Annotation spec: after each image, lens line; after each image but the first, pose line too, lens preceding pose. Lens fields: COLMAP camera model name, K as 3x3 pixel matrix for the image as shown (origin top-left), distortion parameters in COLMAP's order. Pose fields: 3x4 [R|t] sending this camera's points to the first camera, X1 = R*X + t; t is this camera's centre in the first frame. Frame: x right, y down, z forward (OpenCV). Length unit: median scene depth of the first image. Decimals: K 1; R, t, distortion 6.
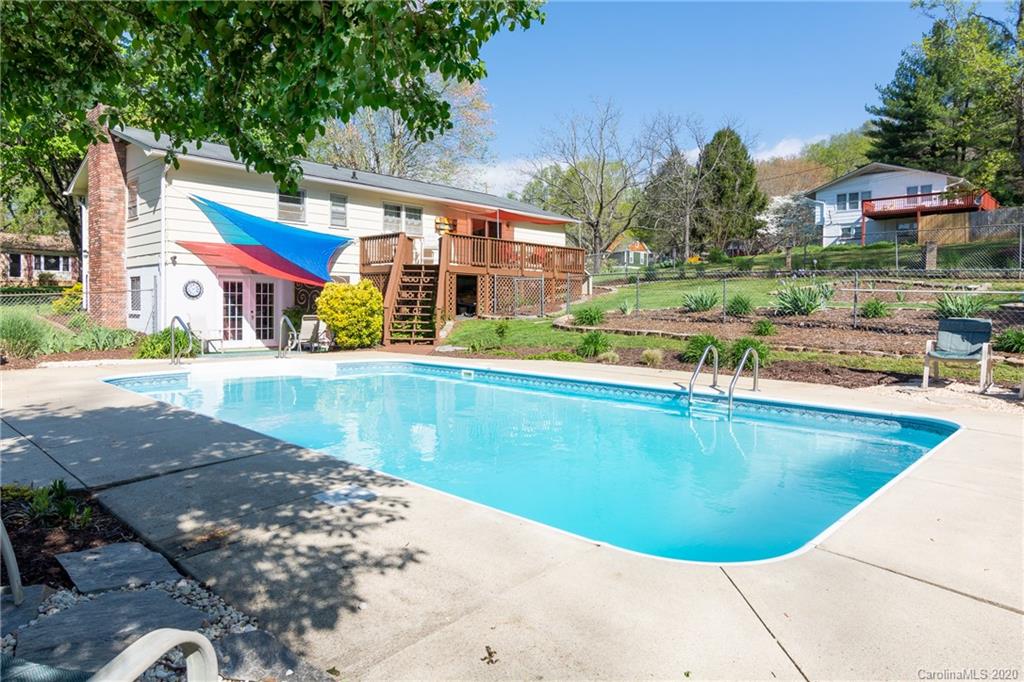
lens RADIAL K [[691.4, 0, 519.1], [0, 691.4, 332.0], [0, 0, 1]] dist [0.002408, 0.001479]
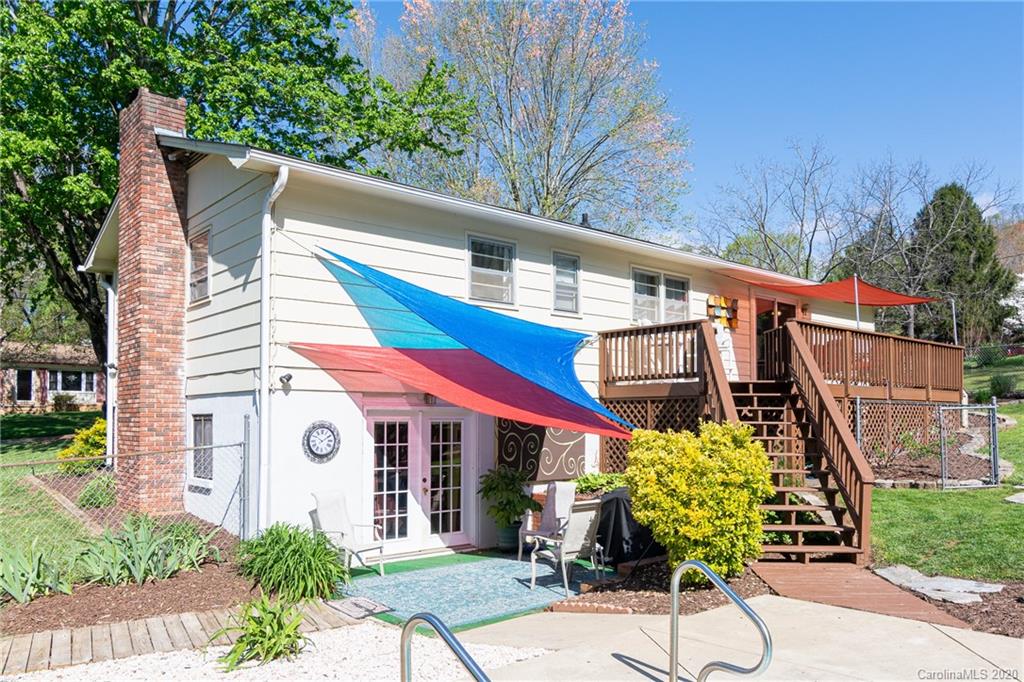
lens RADIAL K [[814.2, 0, 553.8], [0, 814.2, 410.2], [0, 0, 1]] dist [0.009874, -0.013411]
pose [[0.997742, -0.013224, -0.065842, -0.238859], [0.009985, 0.998735, -0.049274, -0.047695], [0.066410, 0.048505, 0.996613, 0.387411]]
